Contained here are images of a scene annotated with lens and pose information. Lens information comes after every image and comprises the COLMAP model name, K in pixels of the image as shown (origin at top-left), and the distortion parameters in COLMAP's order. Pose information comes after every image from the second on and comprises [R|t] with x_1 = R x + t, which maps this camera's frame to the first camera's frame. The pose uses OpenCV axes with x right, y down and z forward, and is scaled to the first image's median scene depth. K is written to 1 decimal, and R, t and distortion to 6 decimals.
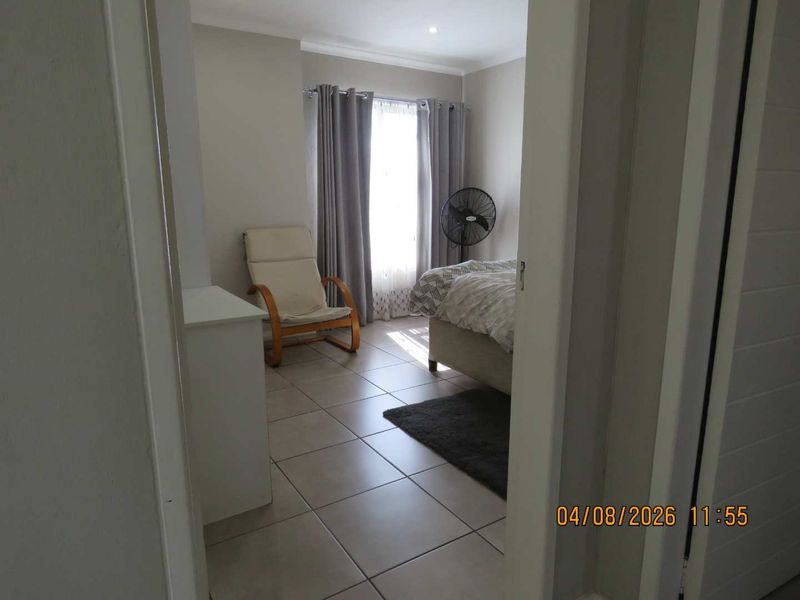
lens RADIAL K [[513.4, 0, 399.8], [0, 513.4, 299.4], [0, 0, 1]] dist [-0.008988, 0.006479]
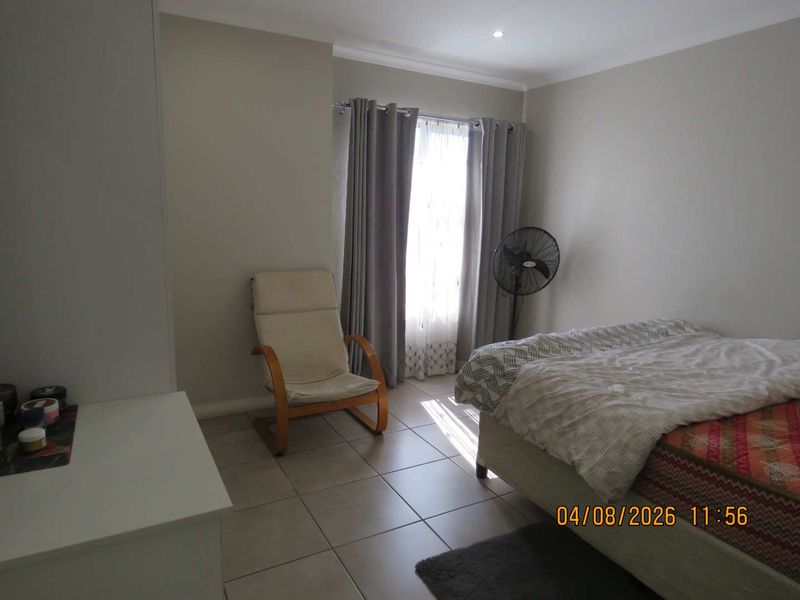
lens RADIAL K [[513.4, 0, 399.8], [0, 513.4, 300.4], [0, 0, 1]] dist [-0.008988, 0.006479]
pose [[0.997303, 0.046701, -0.056622, -0.021122], [-0.047633, 0.998749, -0.015232, -0.086874], [0.055839, 0.017888, 0.998280, 0.190842]]
